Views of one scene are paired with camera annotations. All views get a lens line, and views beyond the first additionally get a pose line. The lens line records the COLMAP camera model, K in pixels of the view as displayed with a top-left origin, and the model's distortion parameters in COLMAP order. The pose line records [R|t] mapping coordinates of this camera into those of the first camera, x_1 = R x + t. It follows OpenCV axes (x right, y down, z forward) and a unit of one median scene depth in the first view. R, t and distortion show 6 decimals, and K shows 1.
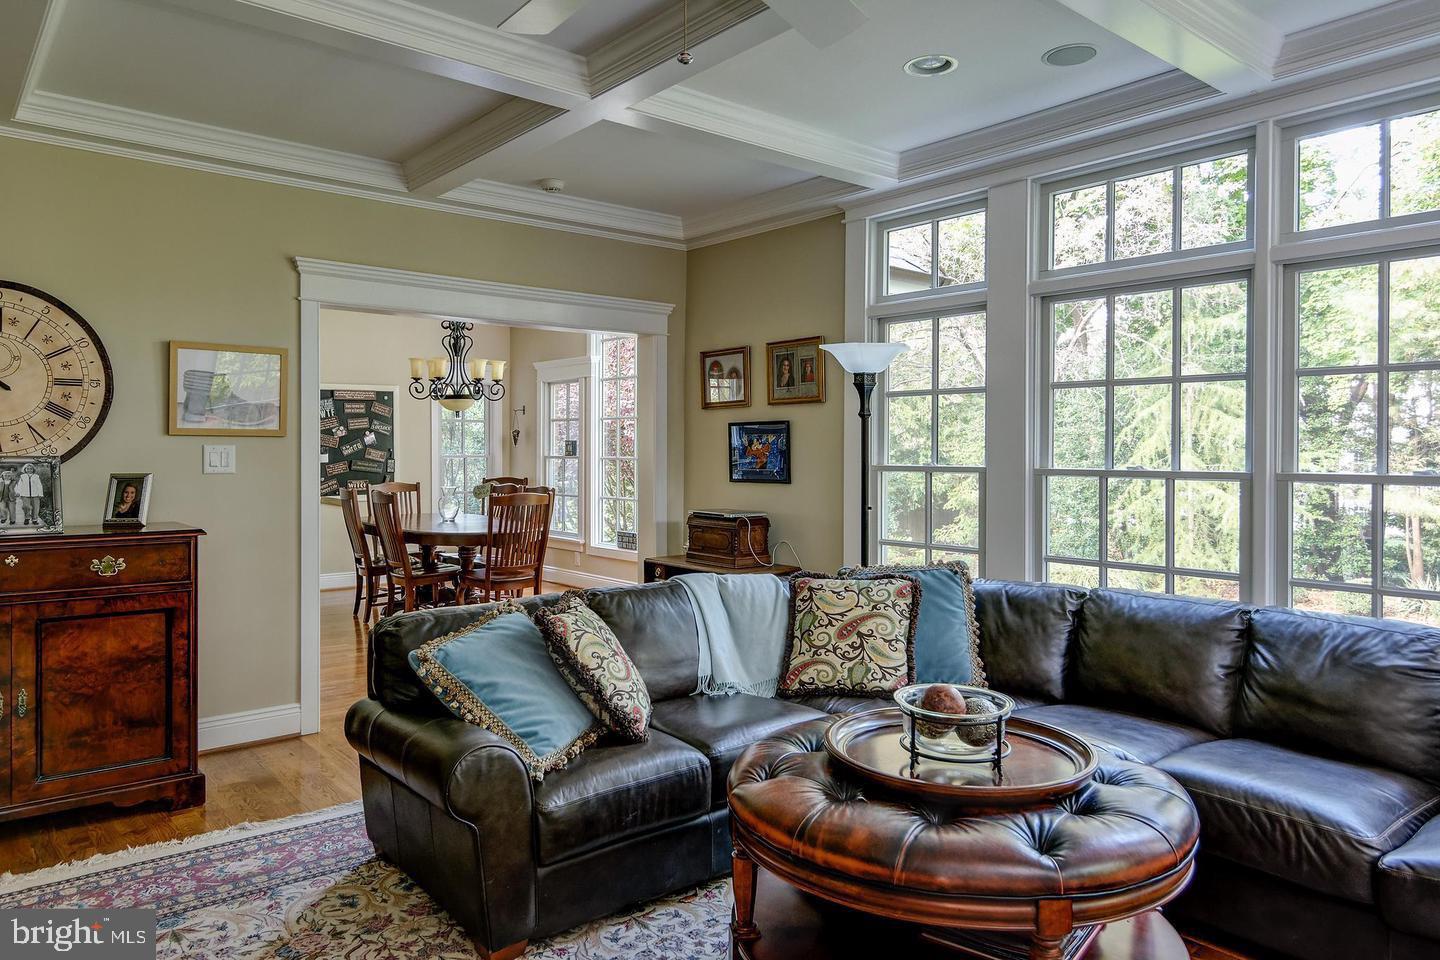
lens RADIAL K [[964.1, 0, 720.0], [0, 964.1, 480.0], [0, 0, 1]] dist [0.000799, 0.000089]
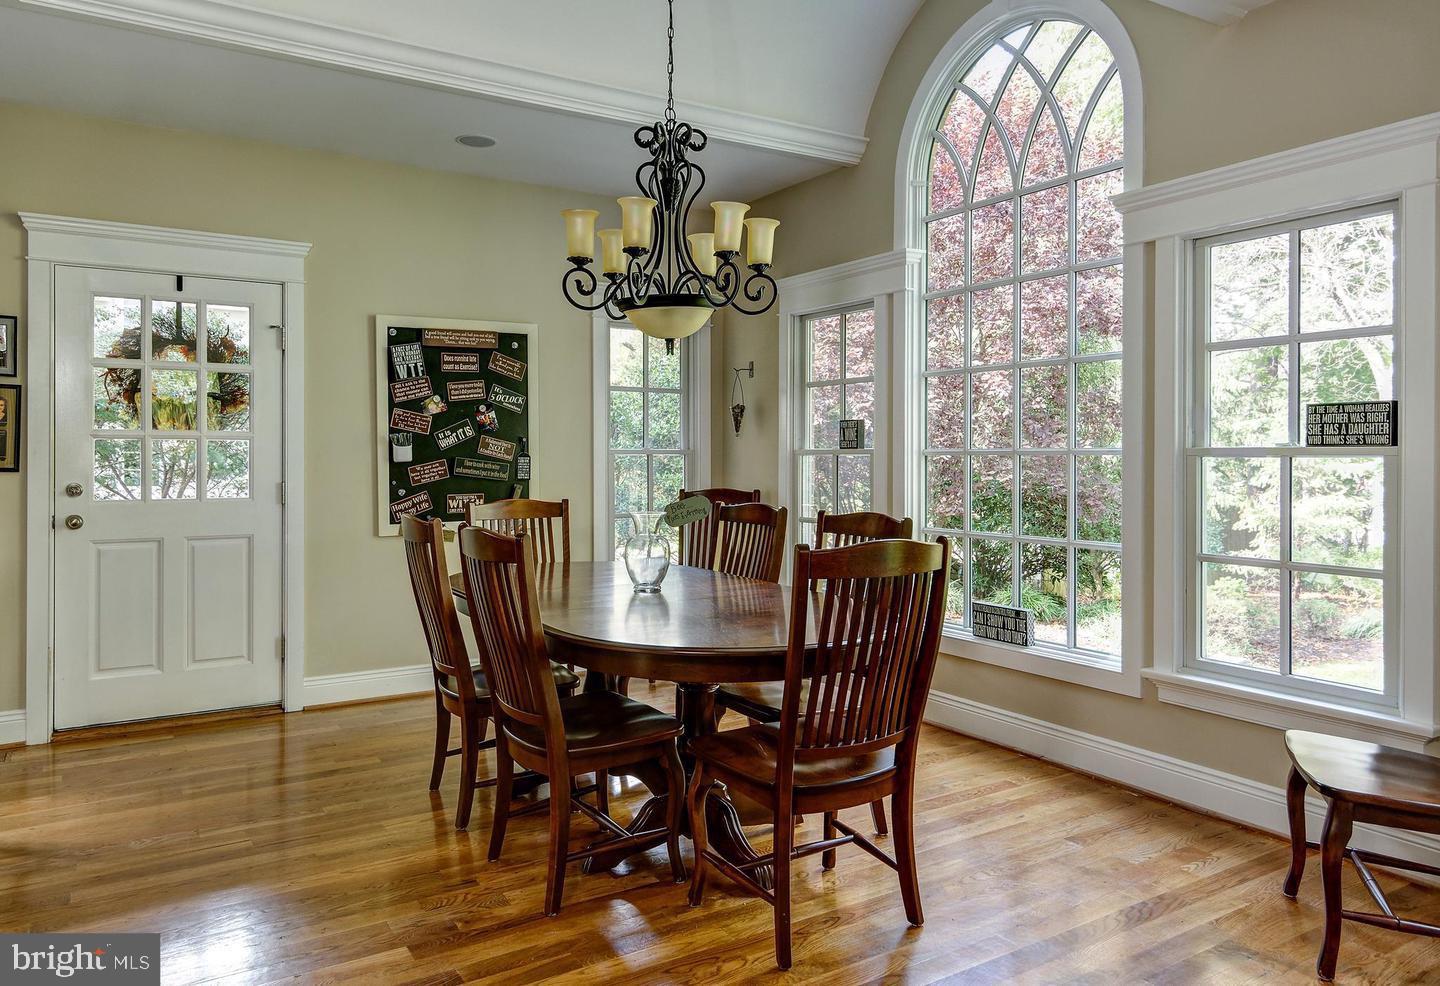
lens RADIAL K [[982.7, 0, 716.0], [0, 982.7, 459.9], [0, 0, 1]] dist [0.002798, 0.000305]
pose [[0.990459, -0.001086, -0.137807, -0.158850], [-0.002871, 0.999589, -0.028513, -0.003598], [0.137781, 0.028637, 0.990049, 0.472296]]
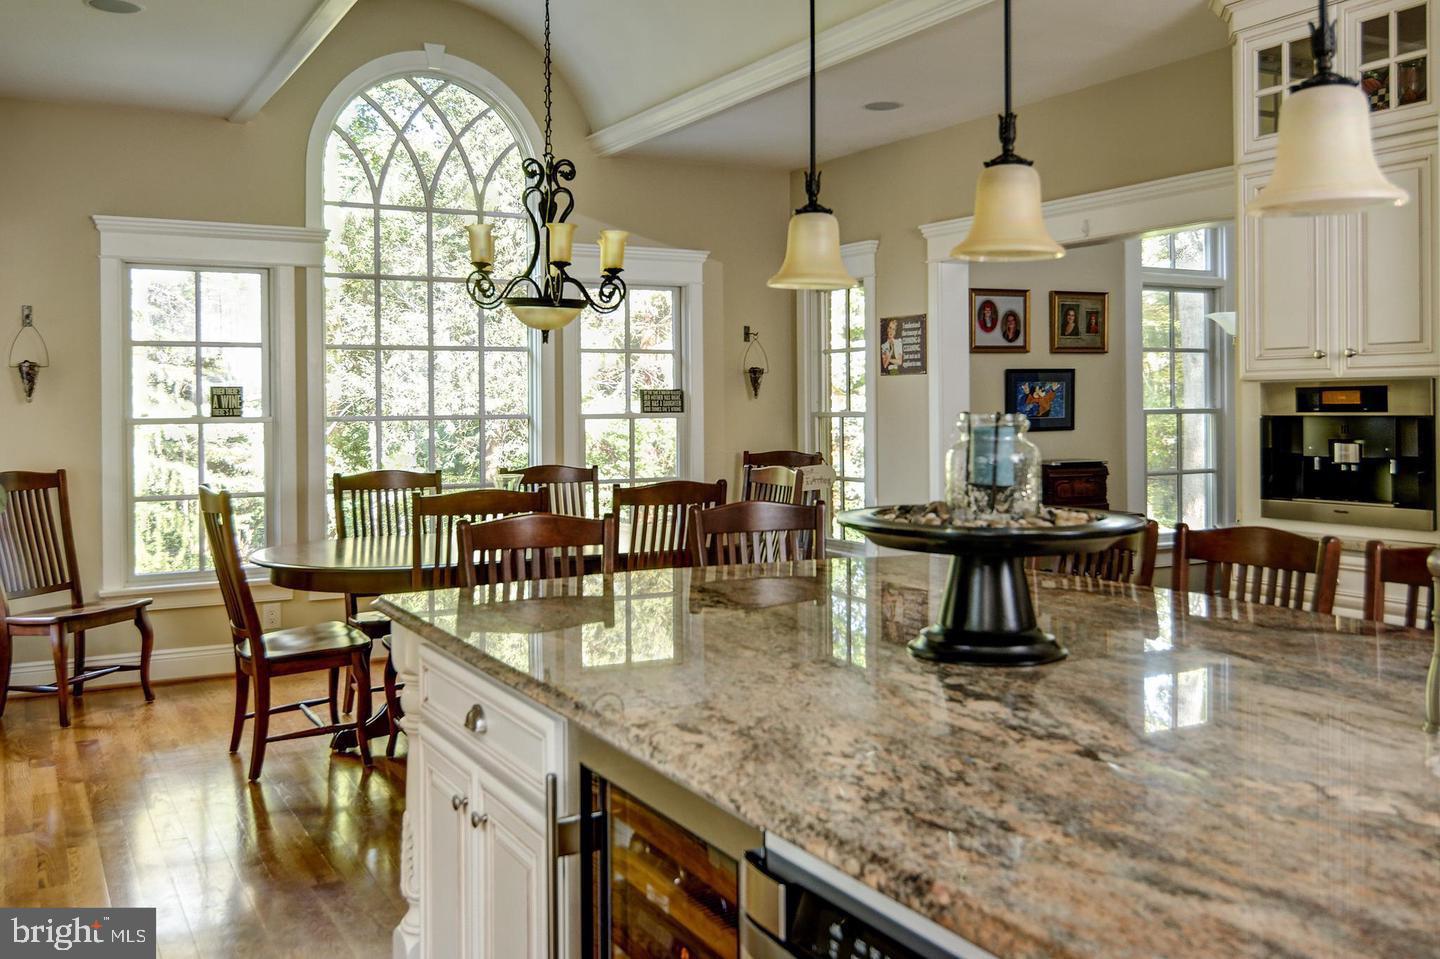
lens RADIAL K [[1284.6, 0, 720.0], [0, 1284.6, 479.5], [0, 0, 1]] dist [-0.002832, -0.001077]
pose [[0.188528, -0.063309, 0.980025, -0.773836], [0.037514, 0.997656, 0.057231, -0.020639], [-0.981351, 0.025975, 0.190461, 0.632756]]
